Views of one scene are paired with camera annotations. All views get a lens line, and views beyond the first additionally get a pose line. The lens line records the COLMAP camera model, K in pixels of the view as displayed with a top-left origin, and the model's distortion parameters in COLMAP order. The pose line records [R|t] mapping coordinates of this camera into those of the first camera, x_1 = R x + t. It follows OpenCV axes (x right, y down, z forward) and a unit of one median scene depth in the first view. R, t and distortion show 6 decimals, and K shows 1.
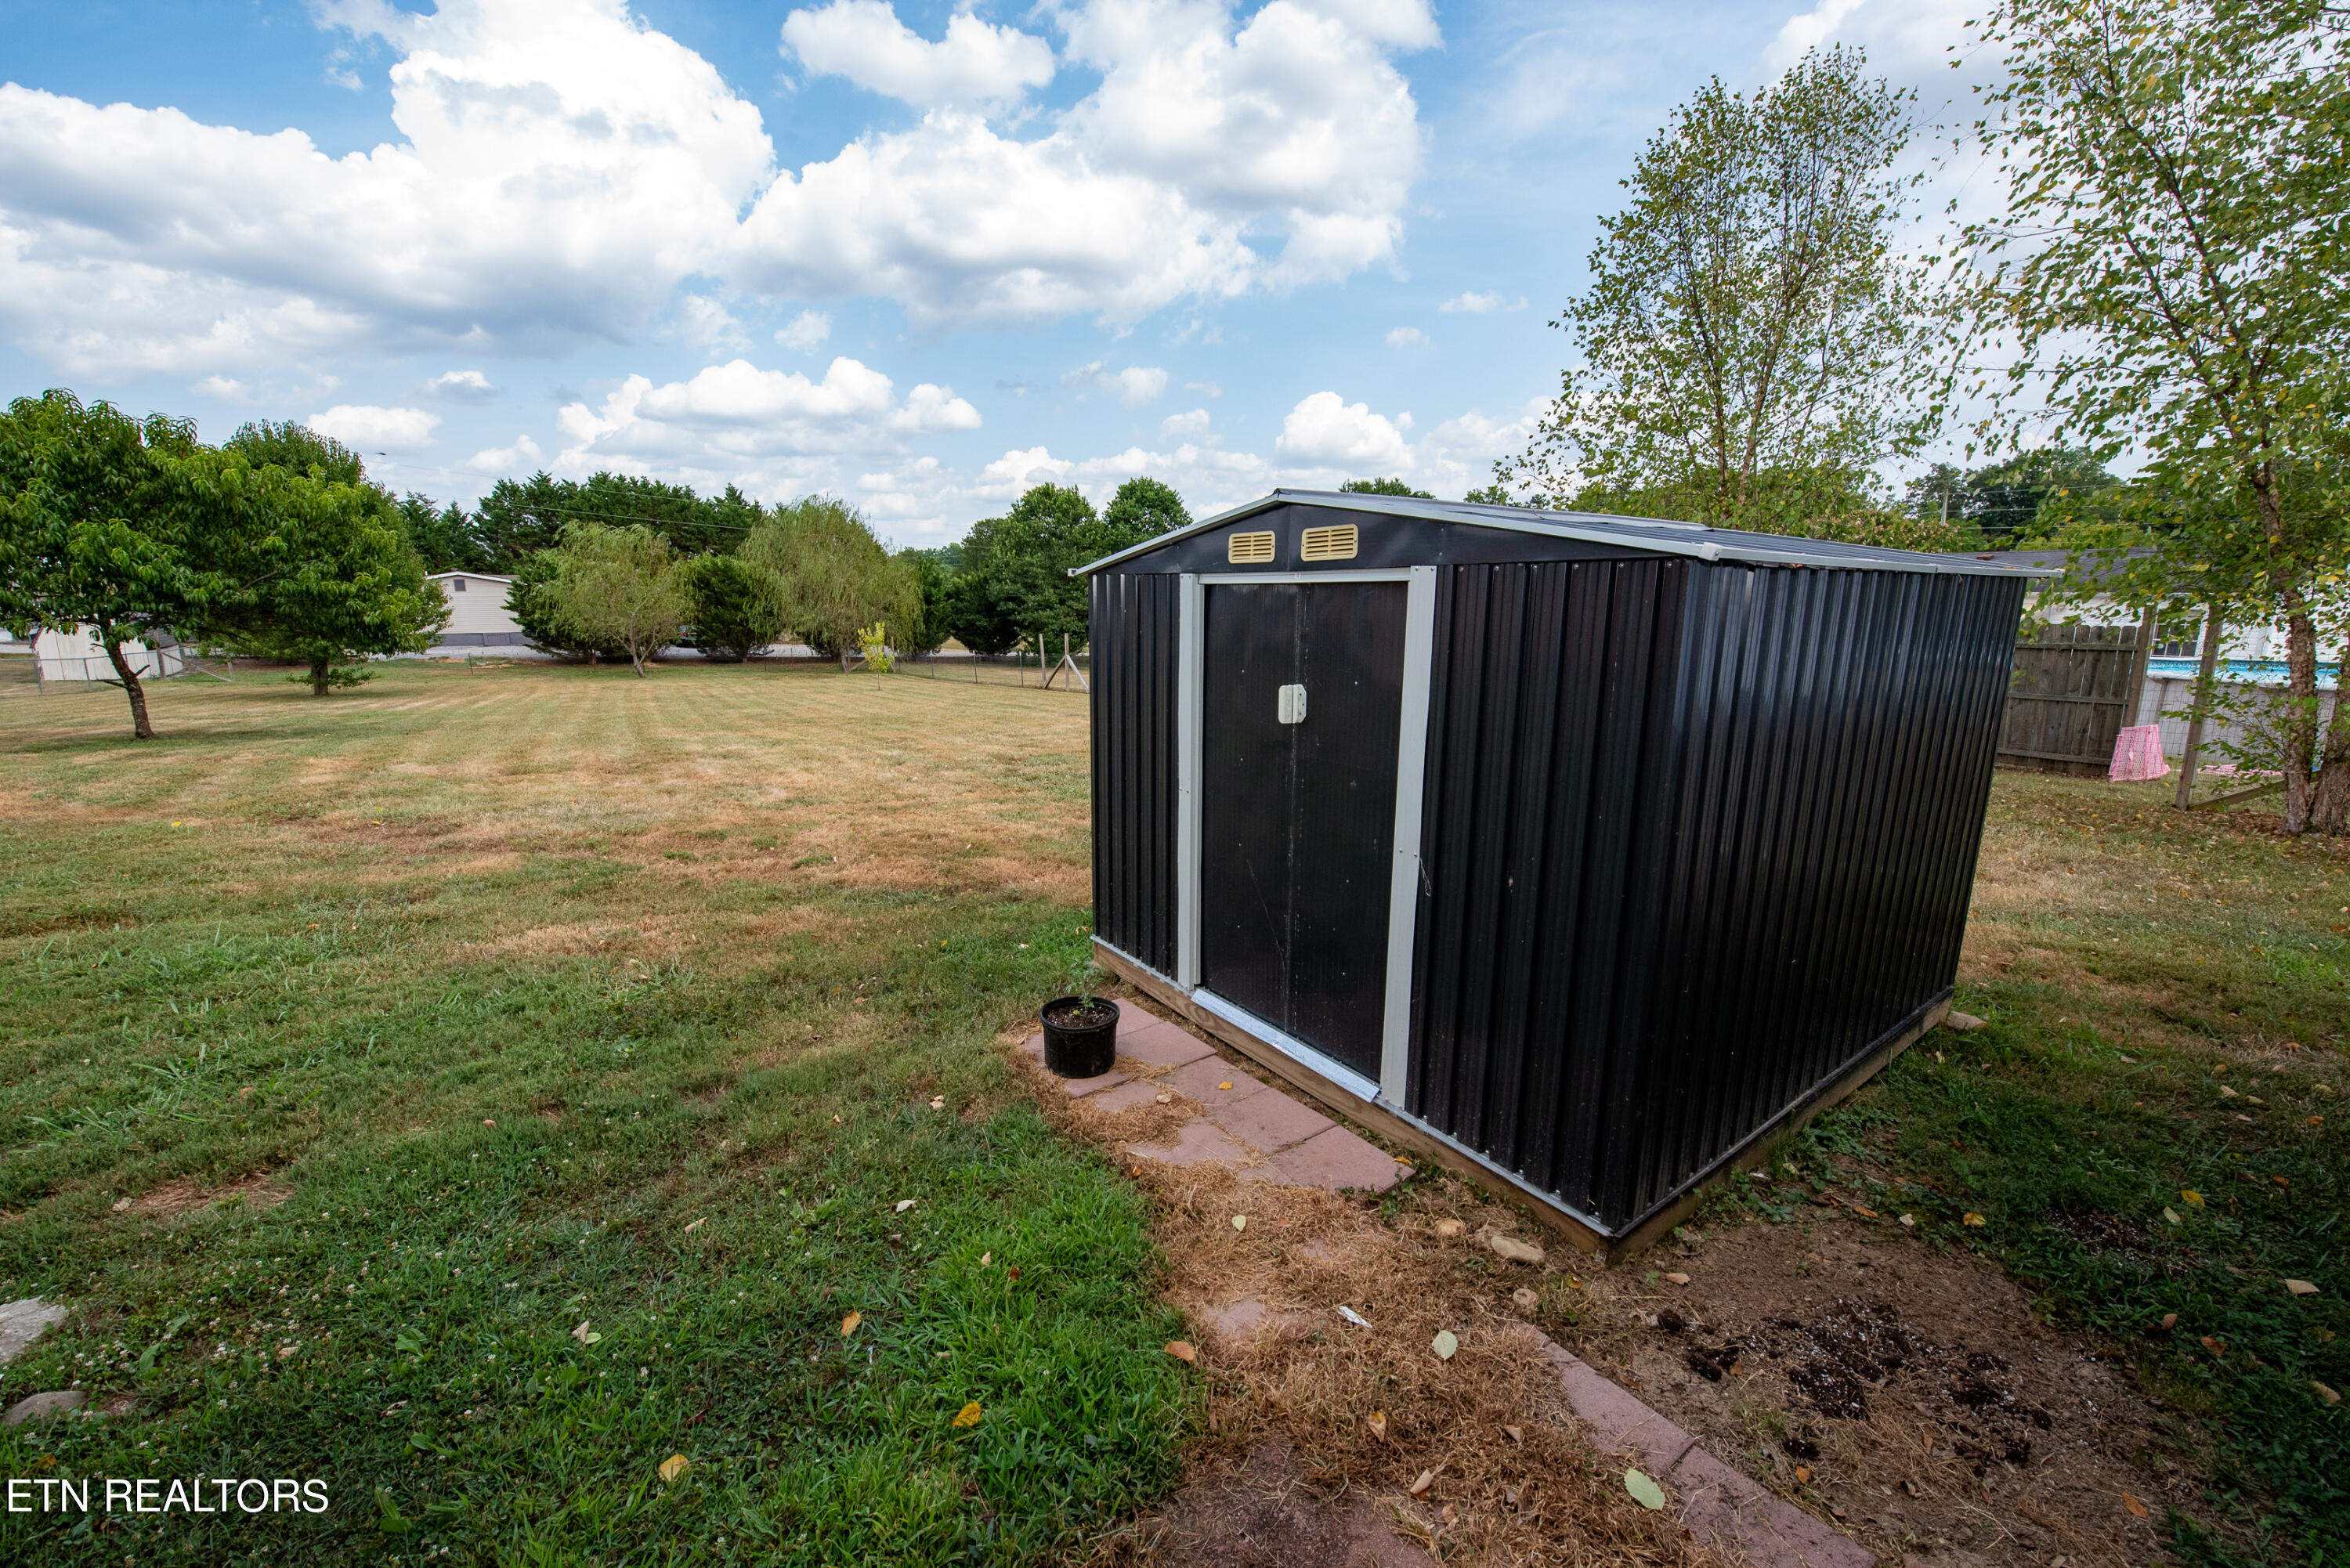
lens RADIAL K [[853.6, 0, 1177.5], [0, 853.6, 787.3], [0, 0, 1]] dist [-0.019096, -0.000046]
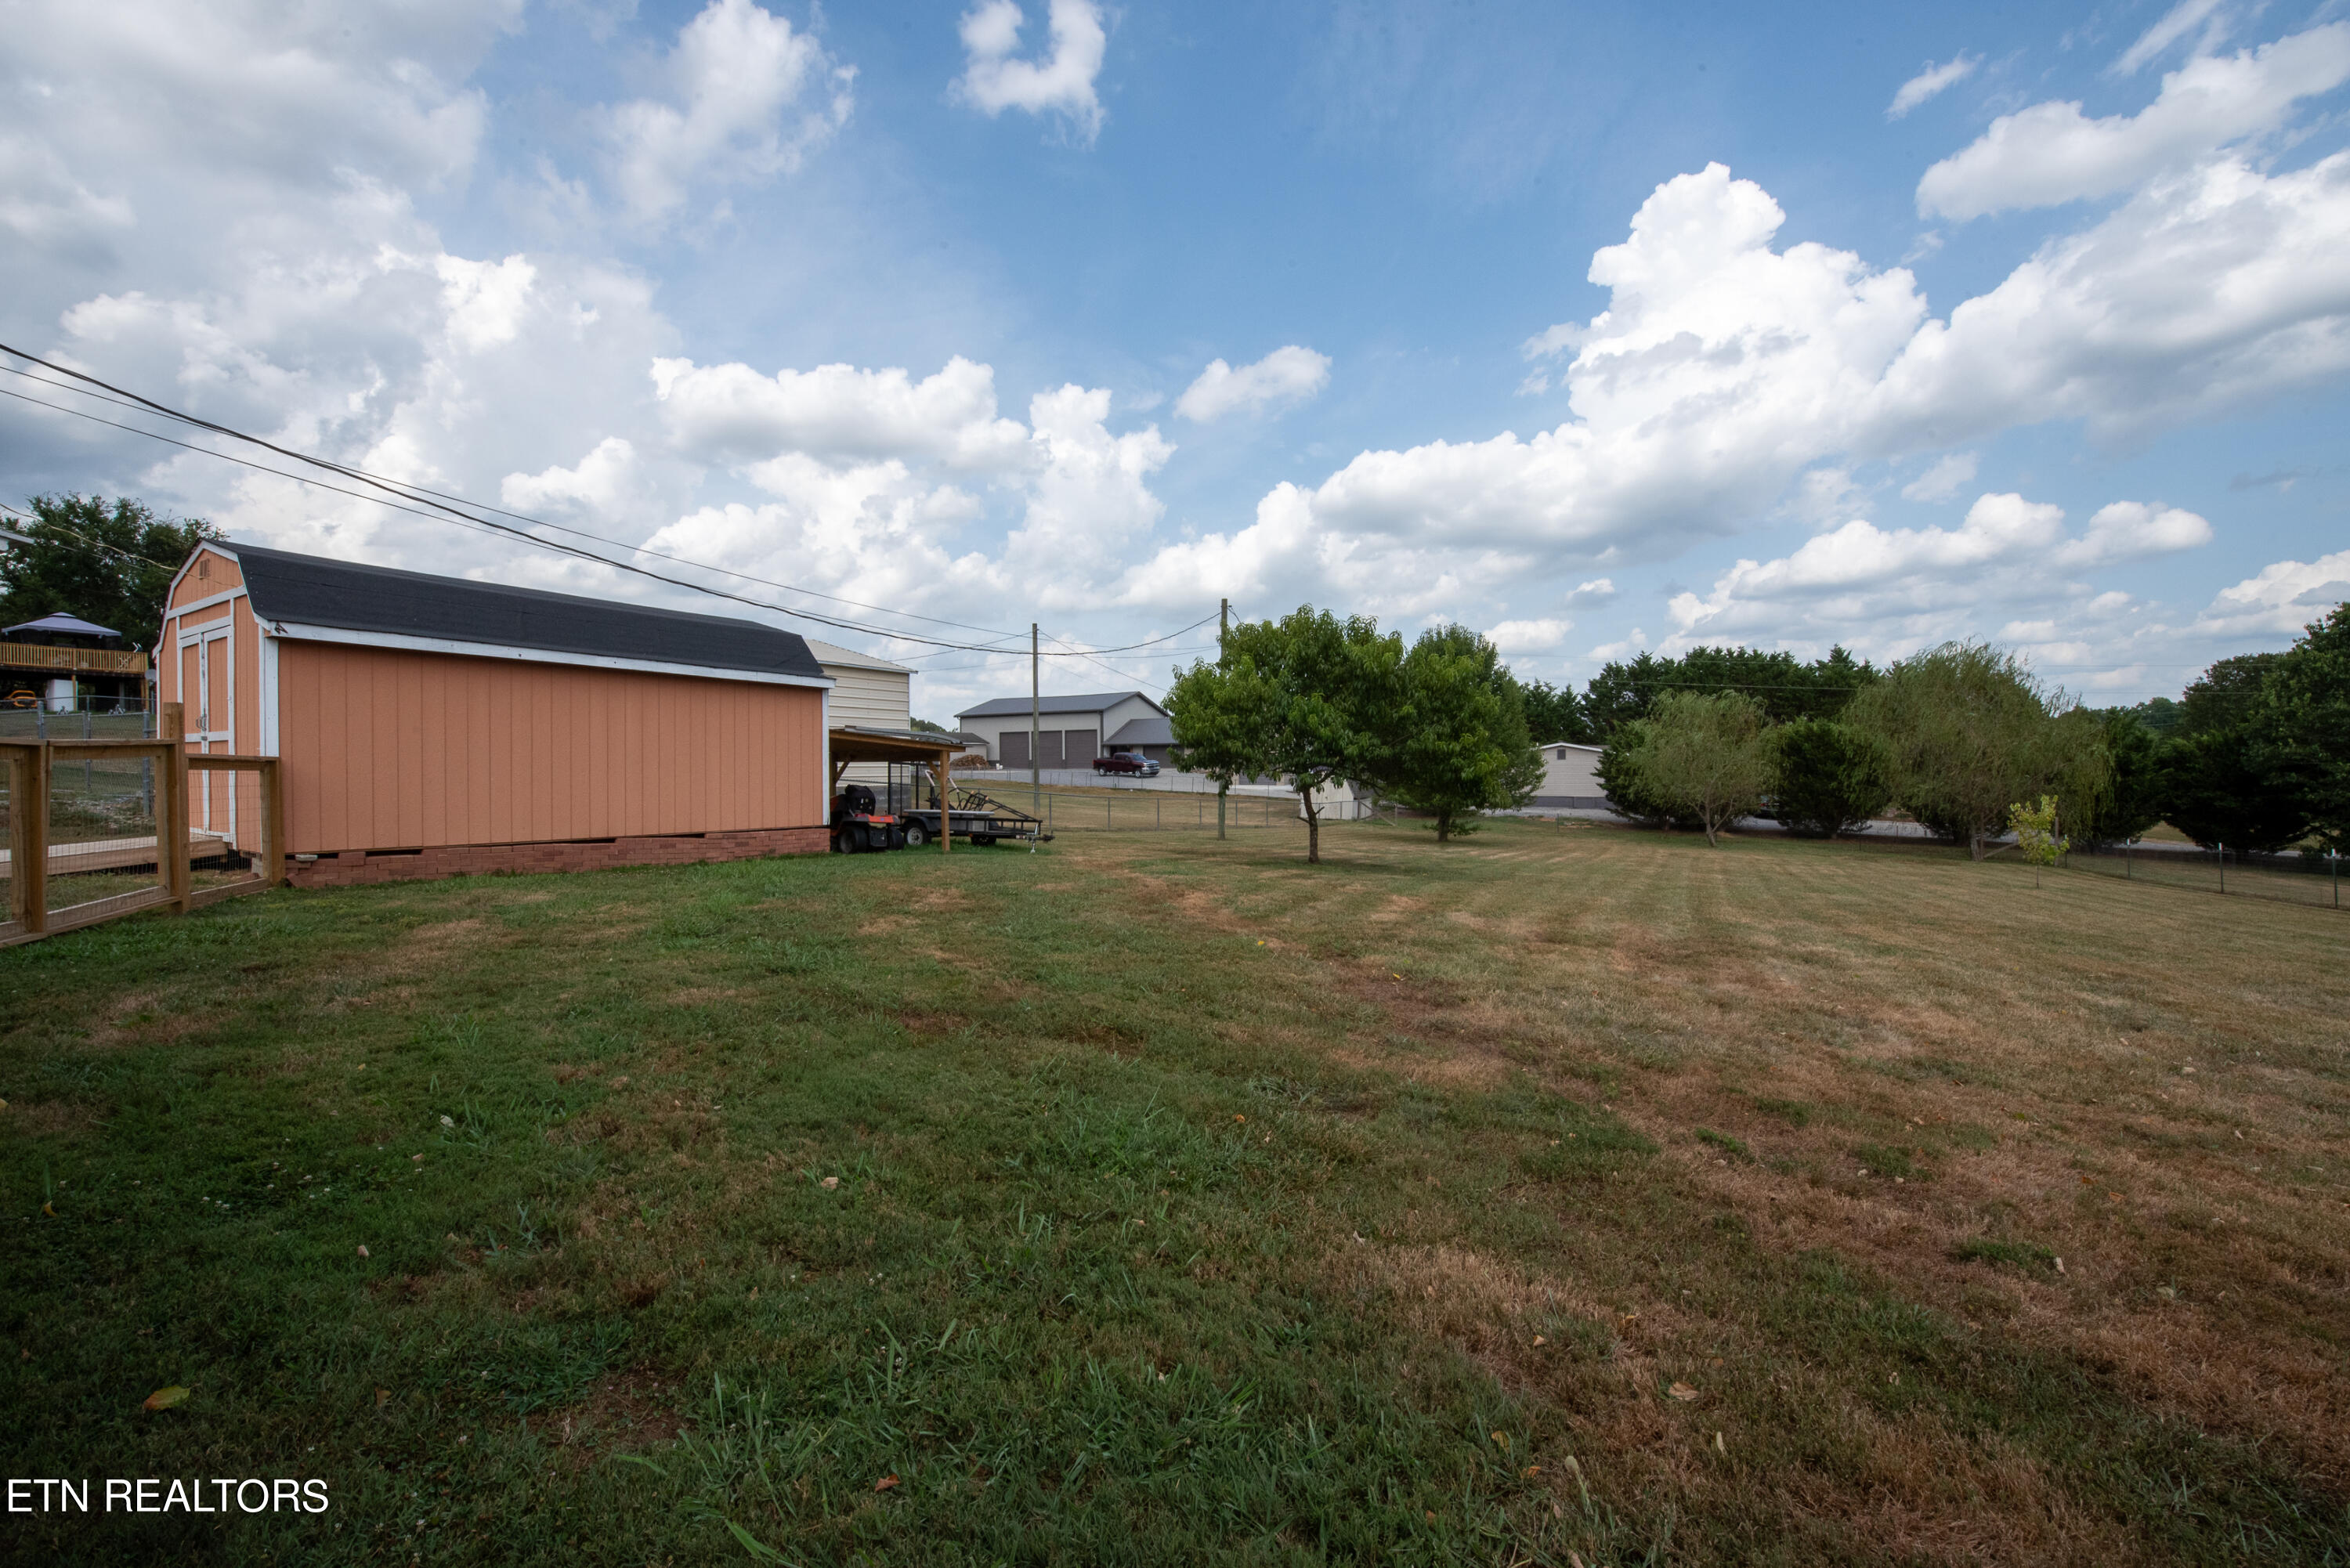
lens RADIAL K [[853.6, 0, 1177.5], [0, 853.6, 787.3], [0, 0, 1]] dist [-0.019096, -0.000046]
pose [[0.429823, 0.008072, -0.902877, -0.068830], [-0.186750, 0.979132, -0.080150, -0.014294], [0.883389, 0.203063, 0.422362, 0.113841]]
